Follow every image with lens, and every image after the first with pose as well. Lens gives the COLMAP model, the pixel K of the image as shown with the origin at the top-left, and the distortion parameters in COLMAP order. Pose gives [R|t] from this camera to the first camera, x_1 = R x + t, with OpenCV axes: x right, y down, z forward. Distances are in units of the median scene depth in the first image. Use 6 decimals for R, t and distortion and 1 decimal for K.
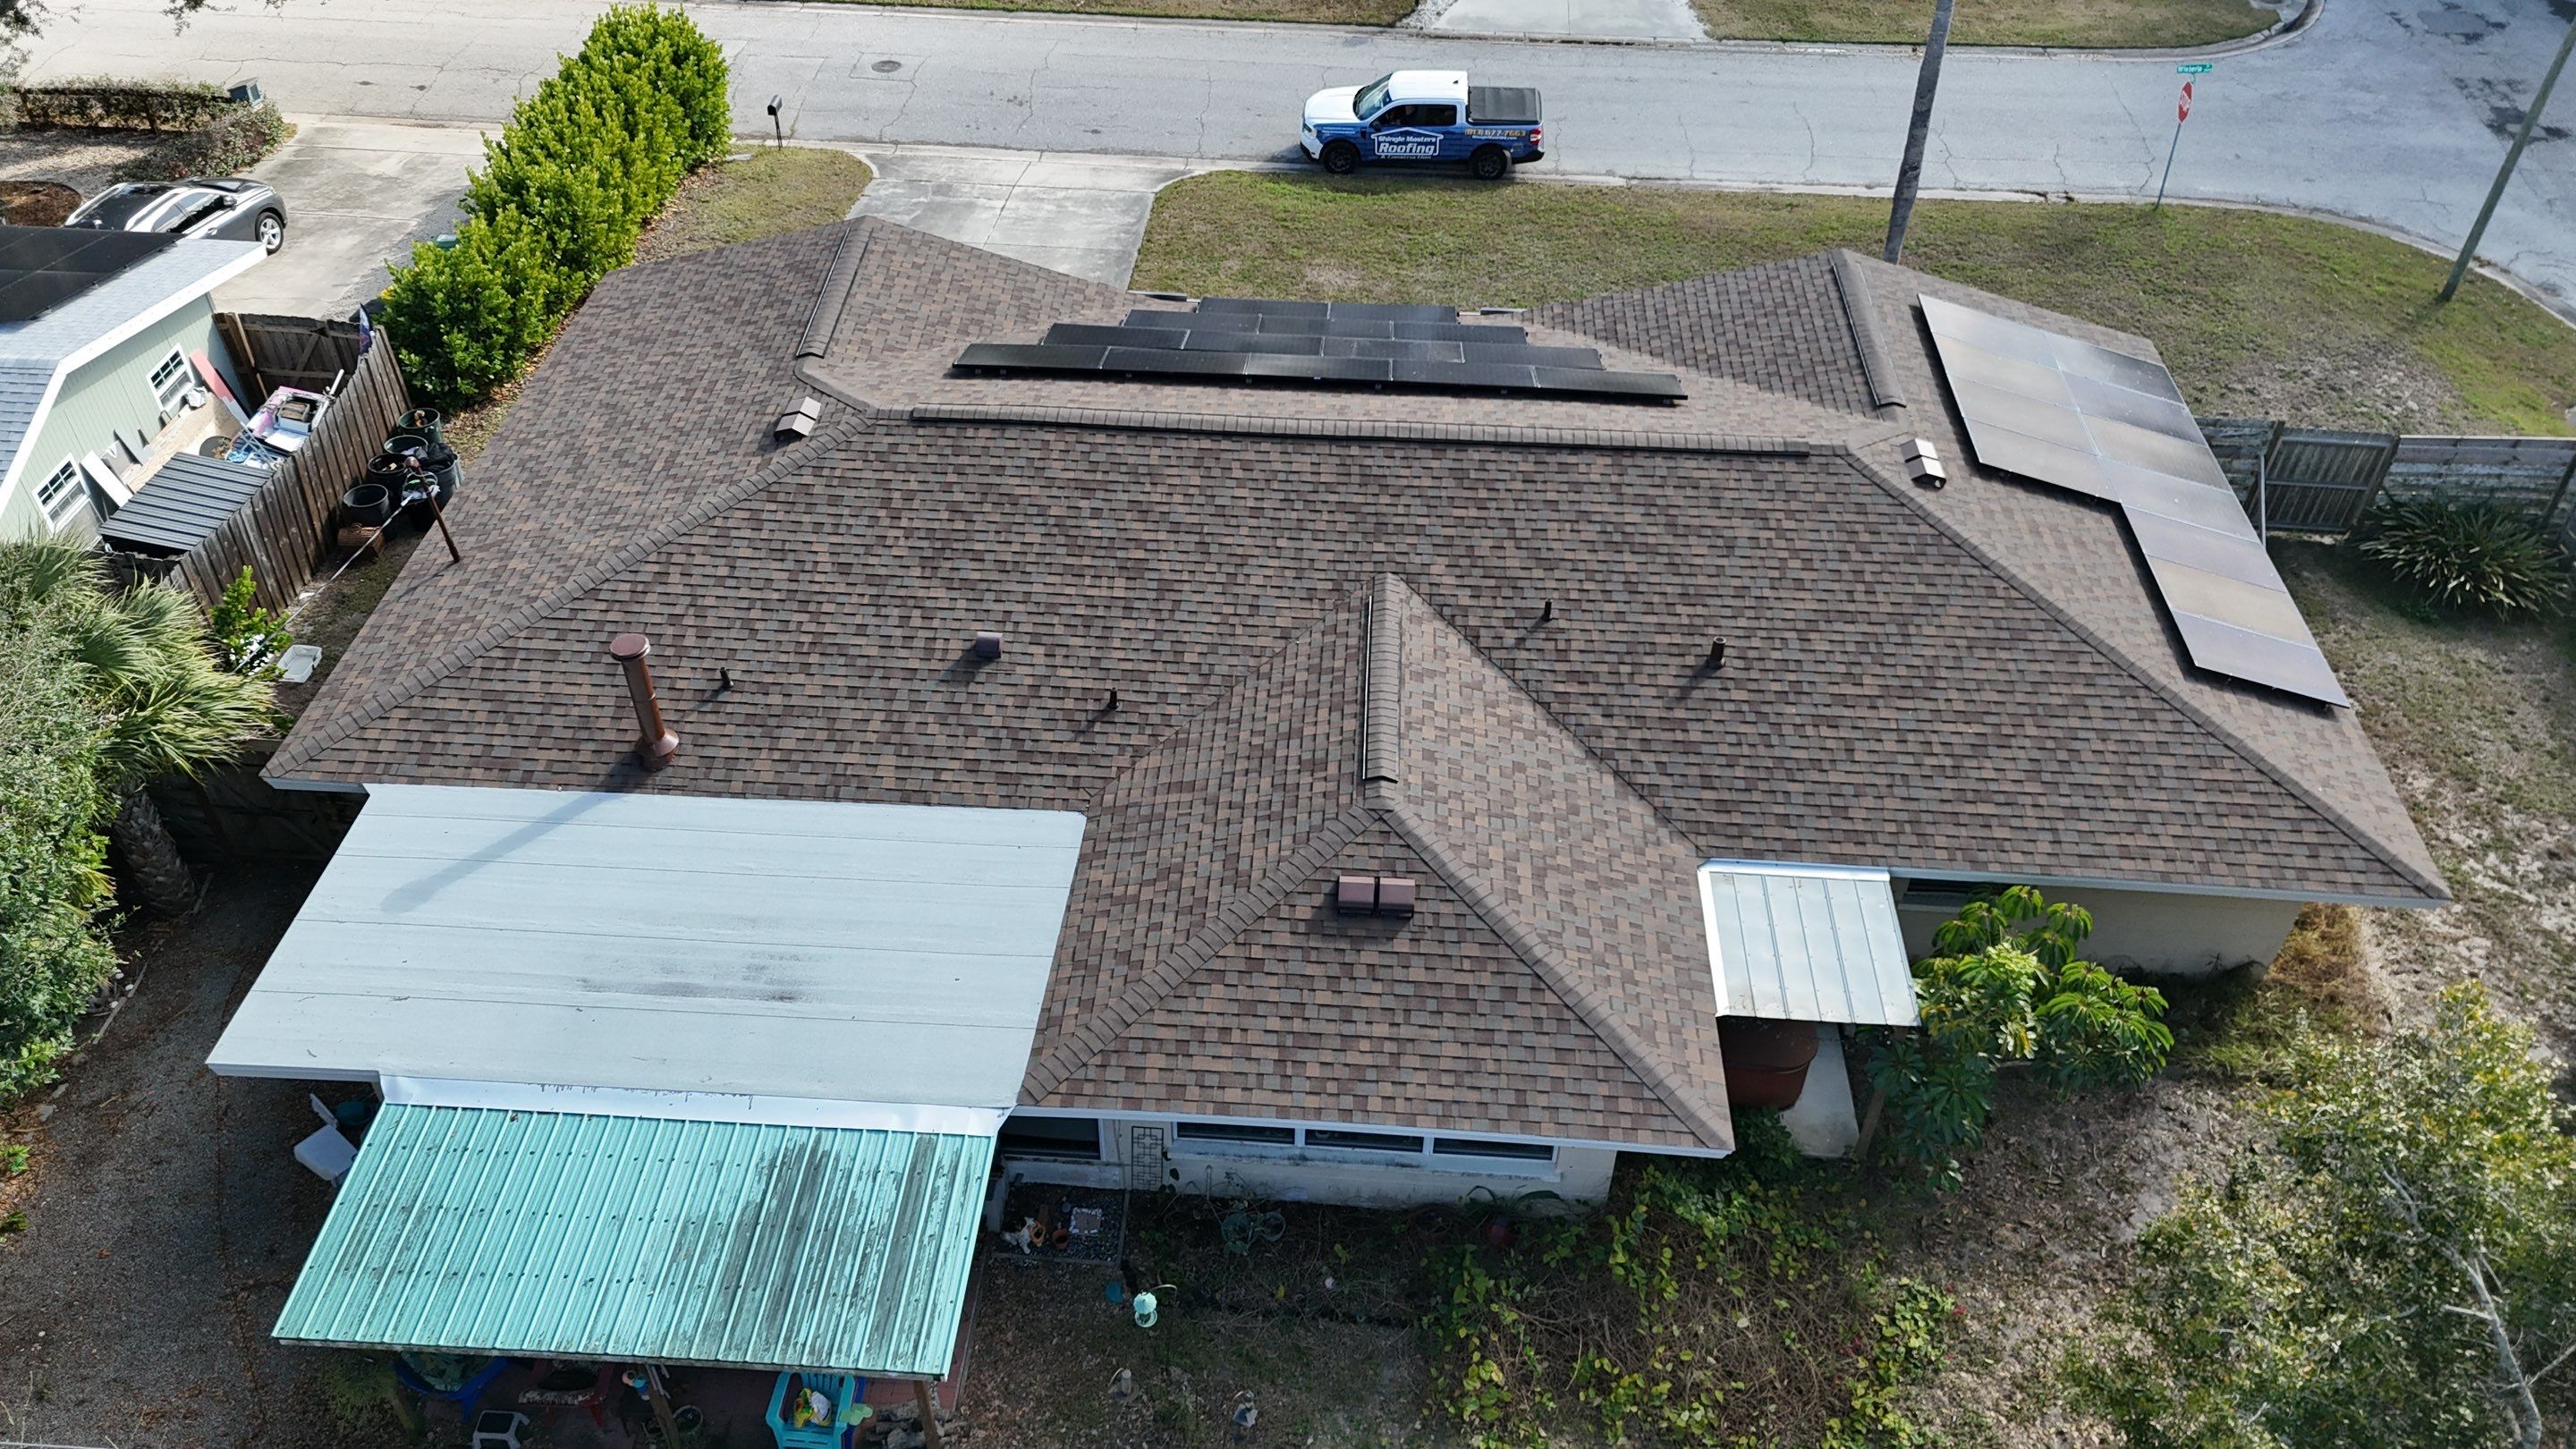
lens RADIAL K [[1892.1, 0, 1297.8], [0, 1892.1, 718.1], [0, 0, 1]] dist [0.078821, -0.074210]
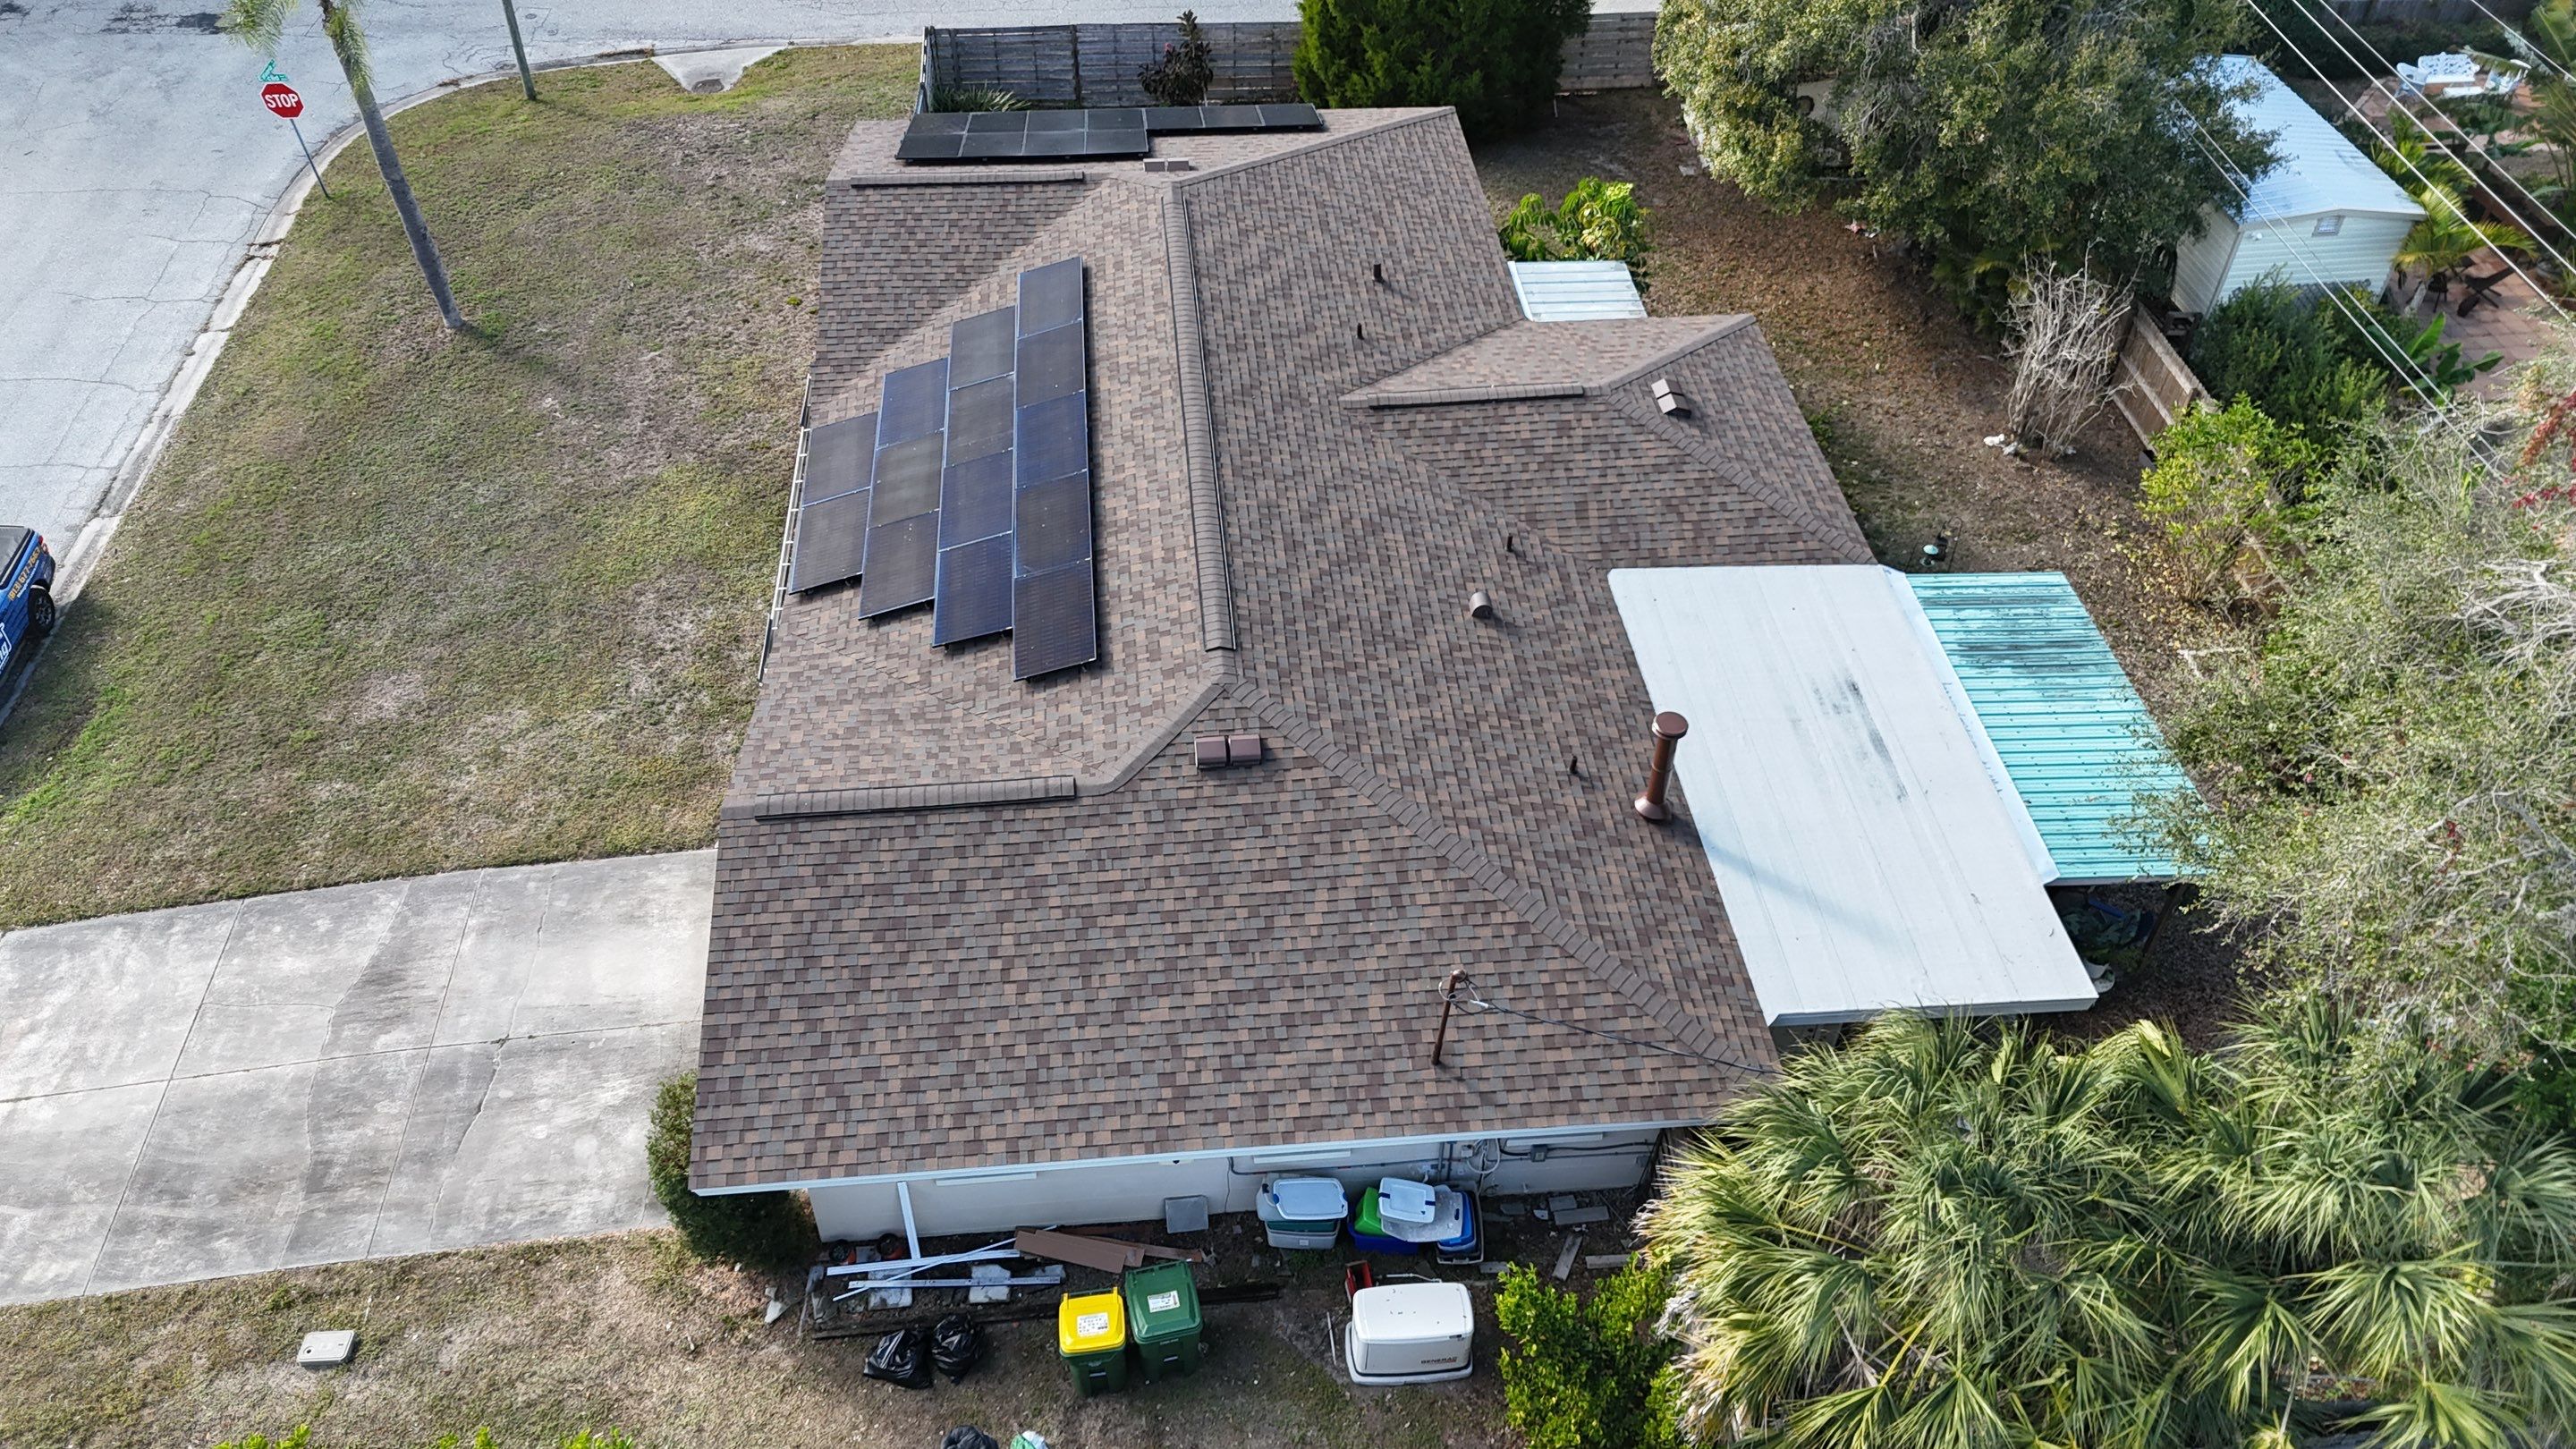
lens RADIAL K [[1901.2, 0, 1261.0], [0, 1901.2, 721.2], [0, 0, 1]] dist [0.061037, -0.052188]
pose [[-0.143895, -0.690060, 0.709304, -0.994405], [0.643263, 0.479452, 0.596941, -0.768031], [-0.752002, 0.542166, 0.374900, 0.699504]]
